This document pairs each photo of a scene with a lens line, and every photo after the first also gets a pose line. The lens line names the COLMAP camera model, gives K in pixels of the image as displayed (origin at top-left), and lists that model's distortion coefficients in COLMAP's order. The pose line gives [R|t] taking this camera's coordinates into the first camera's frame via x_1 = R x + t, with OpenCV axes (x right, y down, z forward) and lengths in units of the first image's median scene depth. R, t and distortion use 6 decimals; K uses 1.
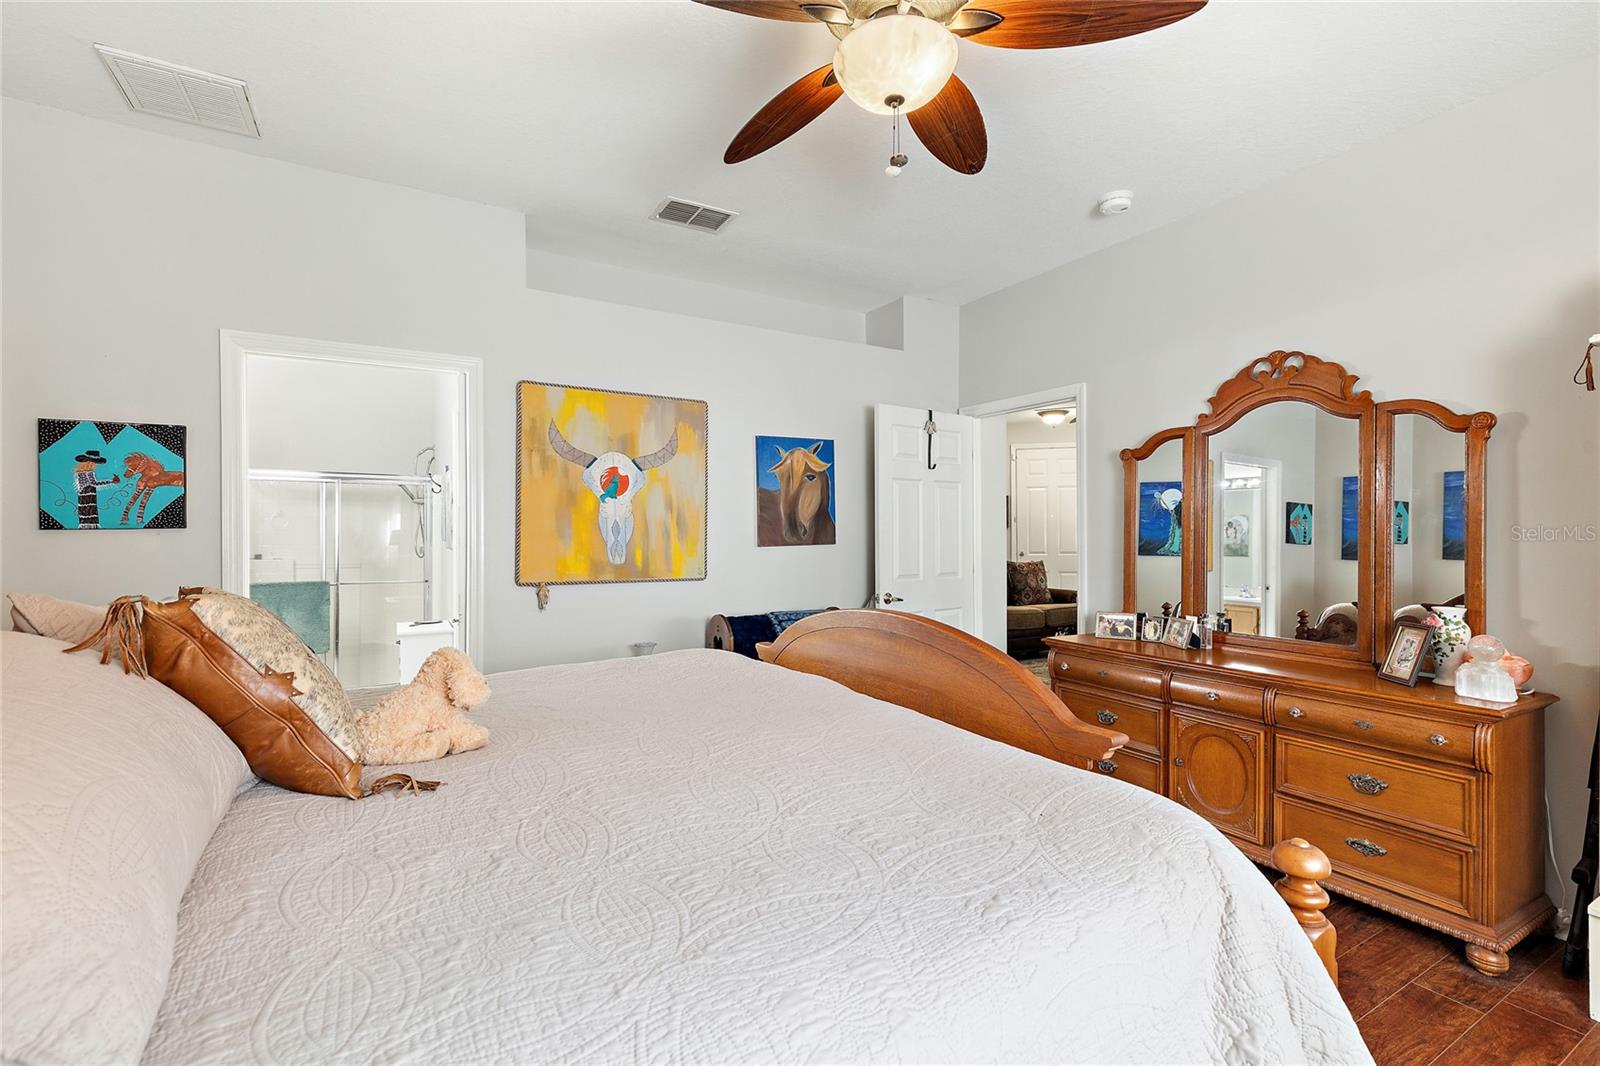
lens RADIAL K [[735.1, 0, 799.1], [0, 735.1, 535.3], [0, 0, 1]] dist [0.005502, -0.000716]
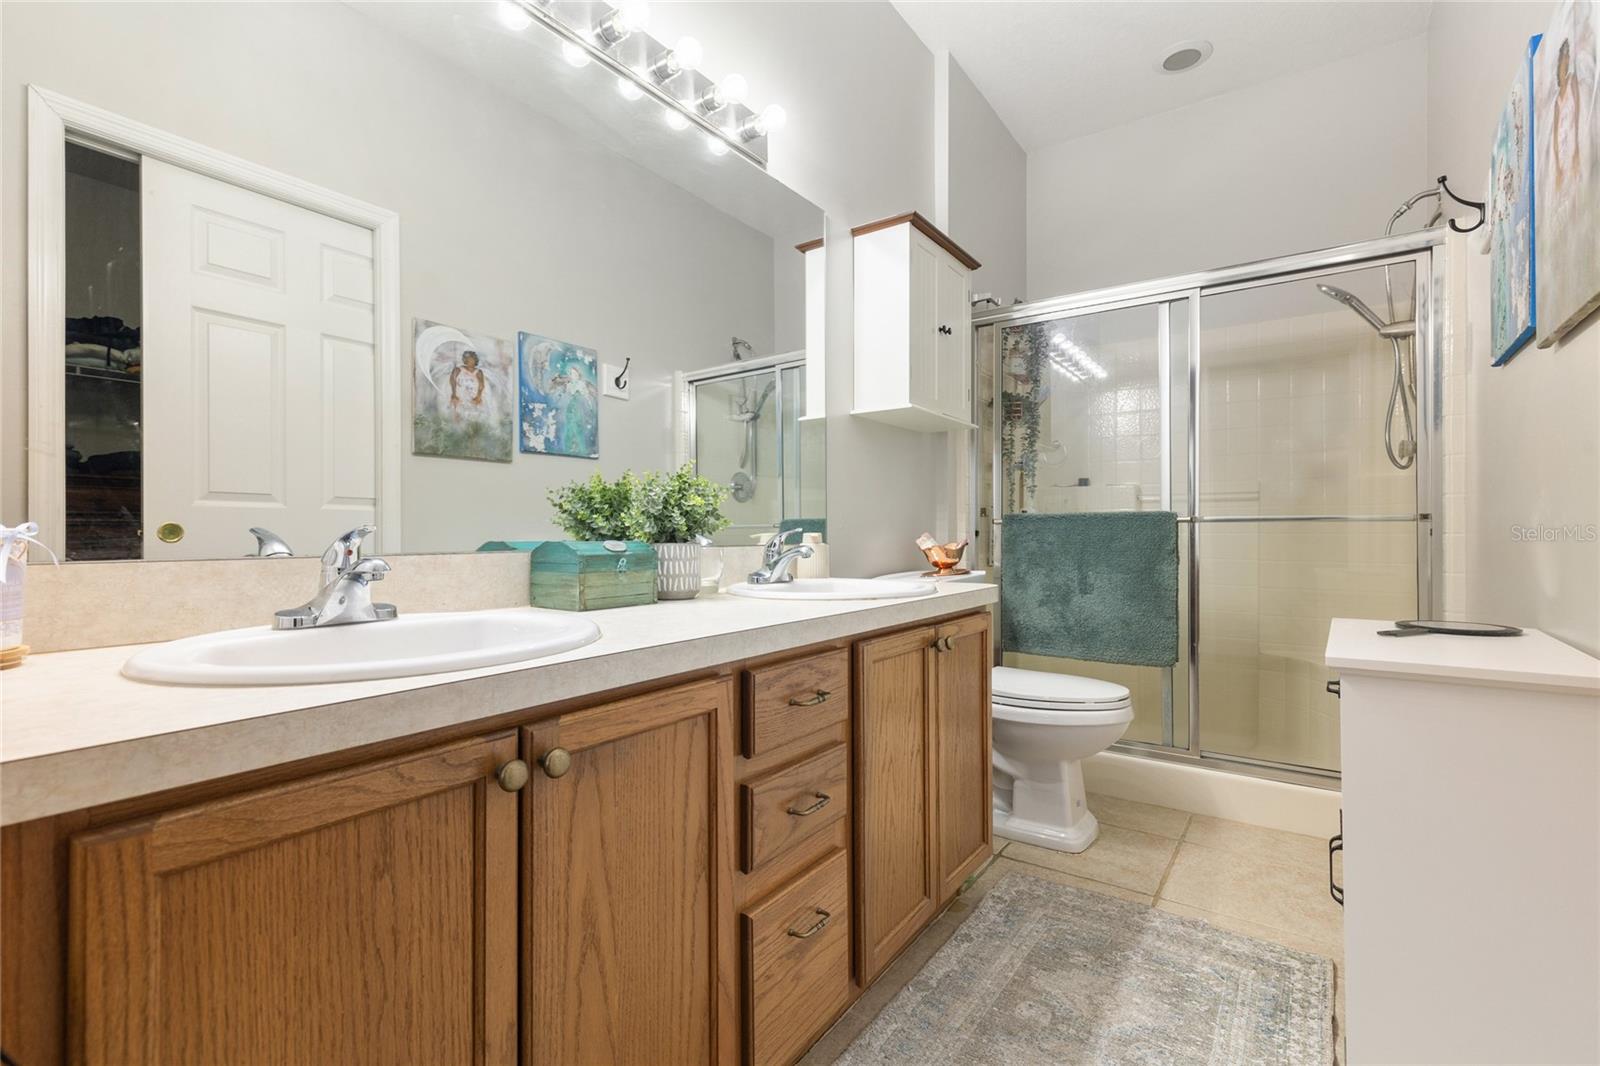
lens RADIAL K [[735.1, 0, 792.8], [0, 735.1, 536.7], [0, 0, 1]] dist [0.005502, -0.000716]
pose [[0.405204, 0.002096, -0.914224, -0.311616], [-0.001398, 0.999998, 0.001673, 0.077171], [0.914225, 0.000600, 0.405206, 0.589317]]
